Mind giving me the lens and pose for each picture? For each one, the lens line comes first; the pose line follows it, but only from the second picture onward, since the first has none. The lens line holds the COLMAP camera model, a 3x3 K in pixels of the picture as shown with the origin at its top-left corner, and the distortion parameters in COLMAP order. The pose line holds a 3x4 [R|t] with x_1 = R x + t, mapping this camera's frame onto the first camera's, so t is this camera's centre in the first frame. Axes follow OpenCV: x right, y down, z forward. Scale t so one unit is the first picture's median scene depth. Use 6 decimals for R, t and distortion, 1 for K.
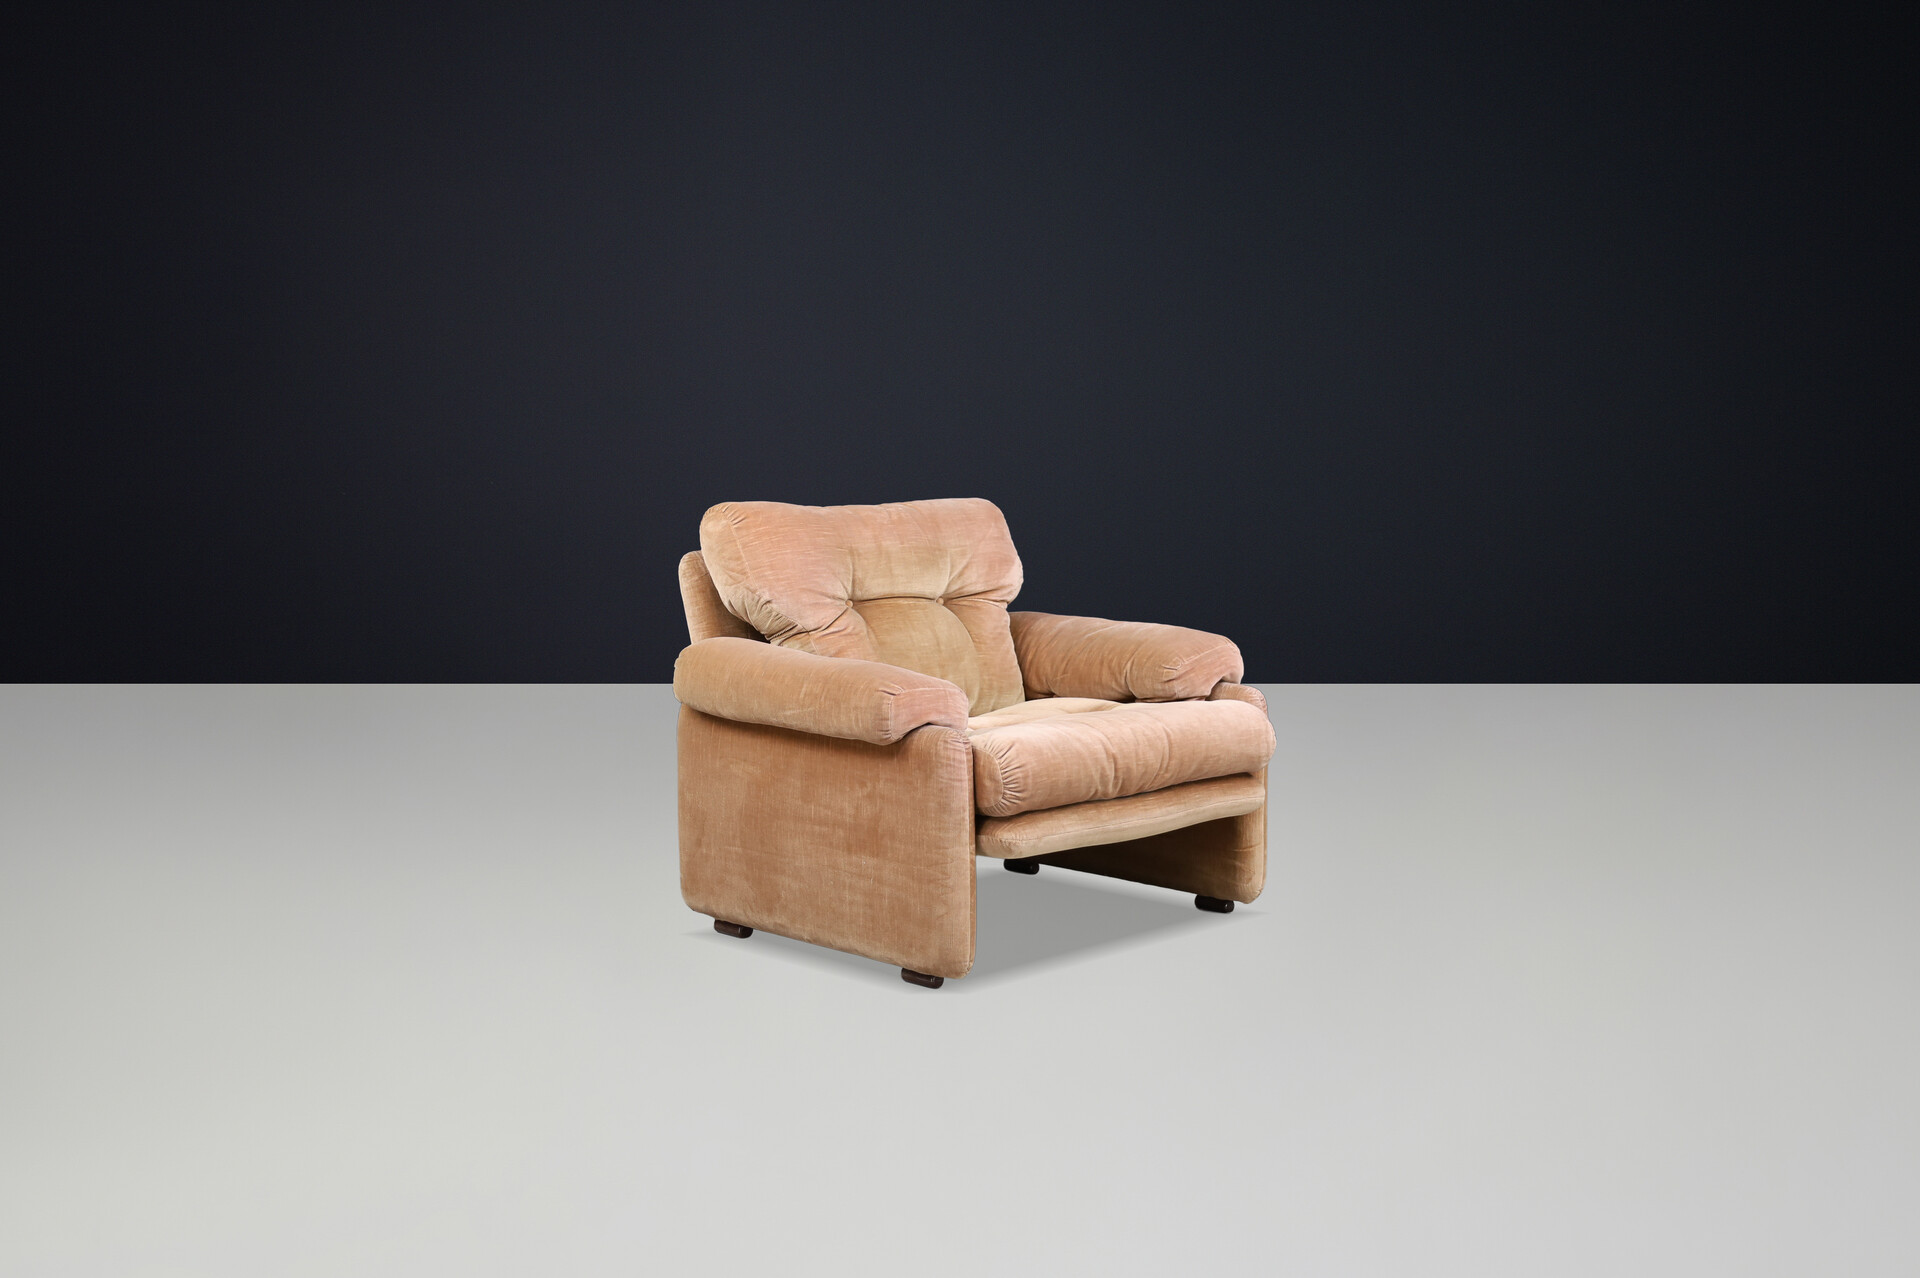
lens RADIAL K [[2348.5, 0, 966.2], [0, 2348.5, 643.8], [0, 0, 1]] dist [0.034206, 0.000000]
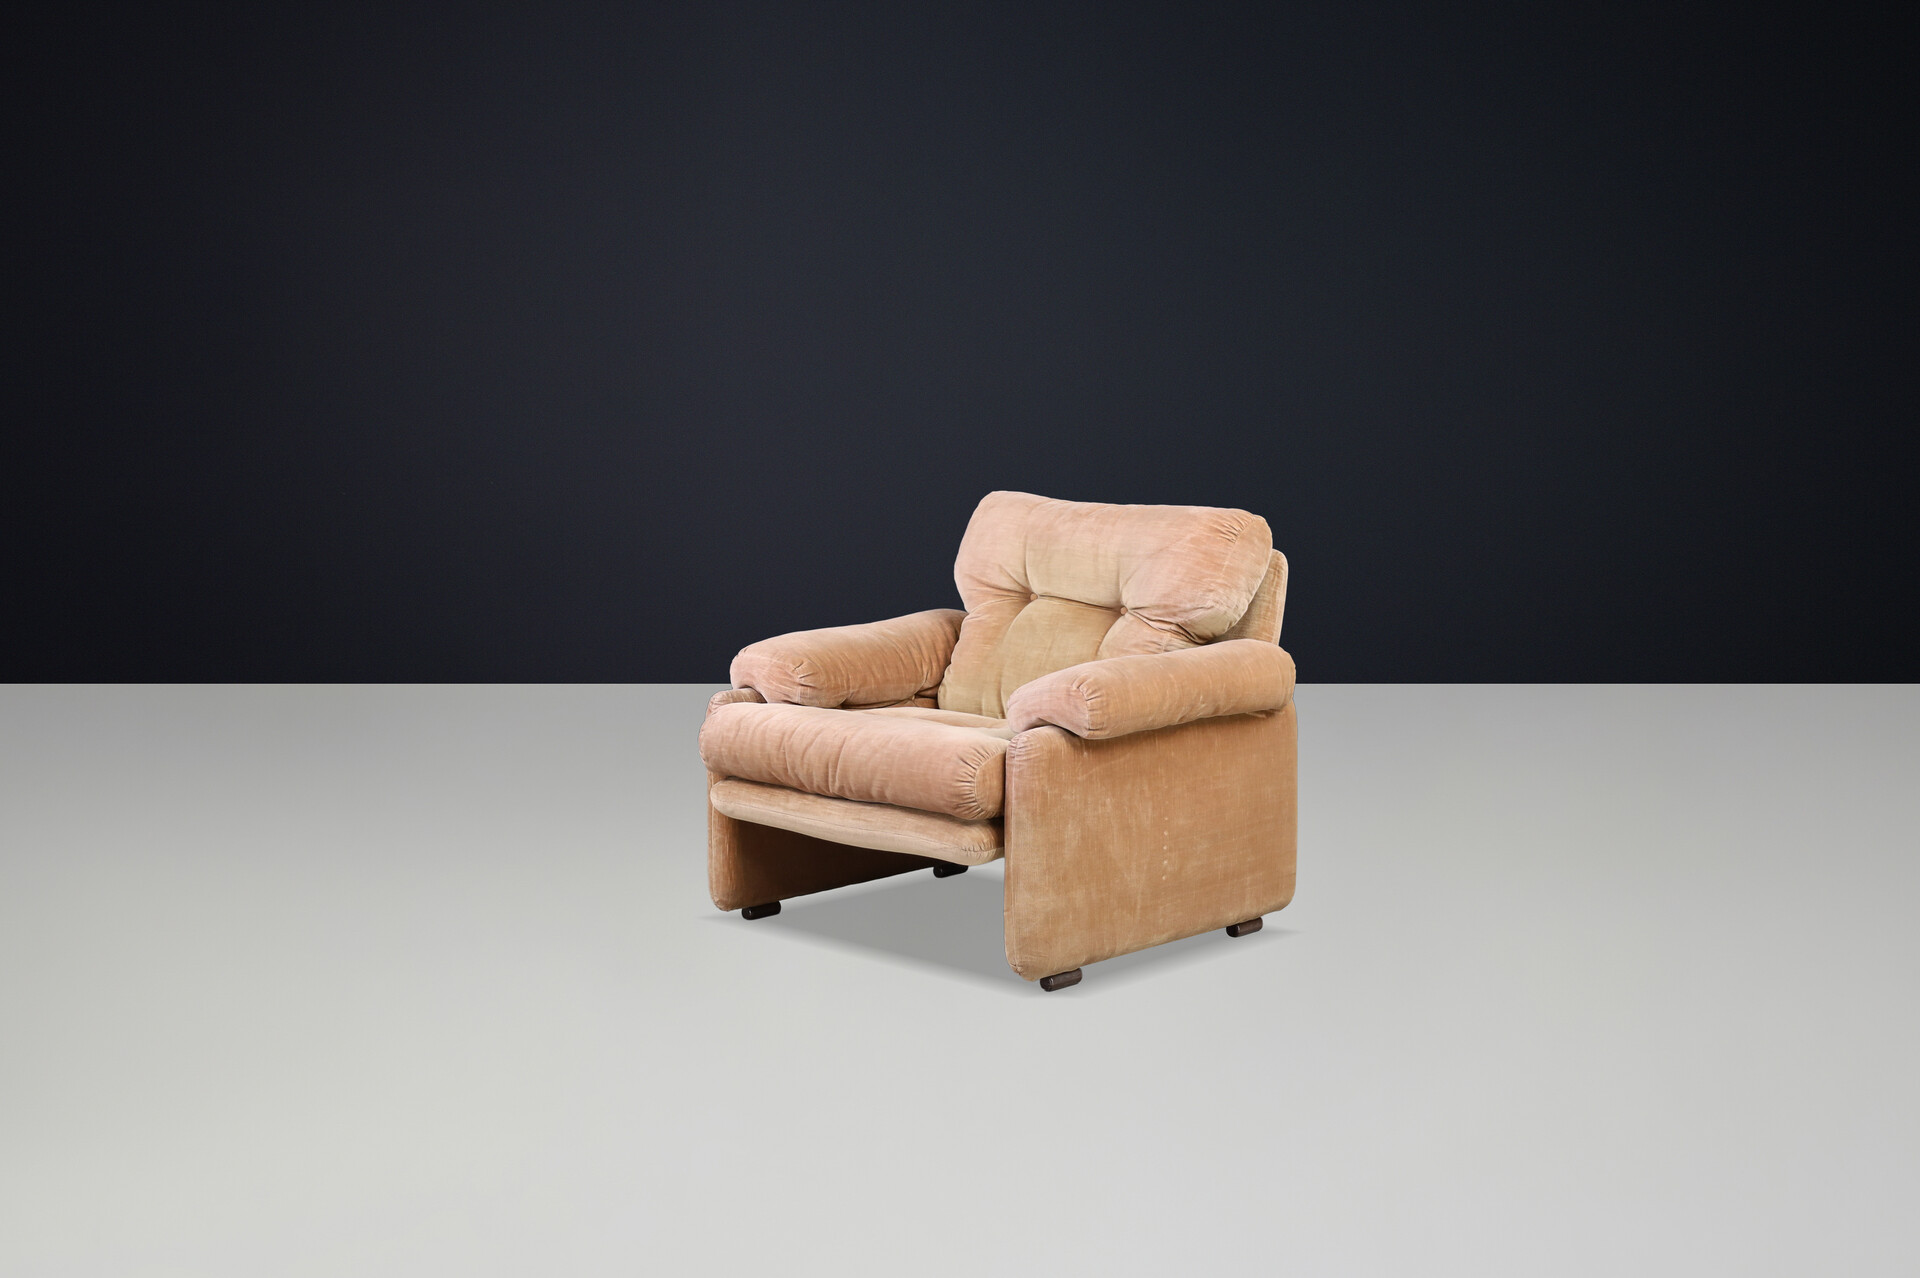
lens RADIAL K [[2348.5, 0, 962.1], [0, 2348.5, 638.0], [0, 0, 1]] dist [0.034206, 0.000000]
pose [[0.056037, 0.111903, -0.992138, 1.066007], [-0.110341, 0.988307, 0.105239, -0.115367], [0.992313, 0.103576, 0.067729, 1.000590]]
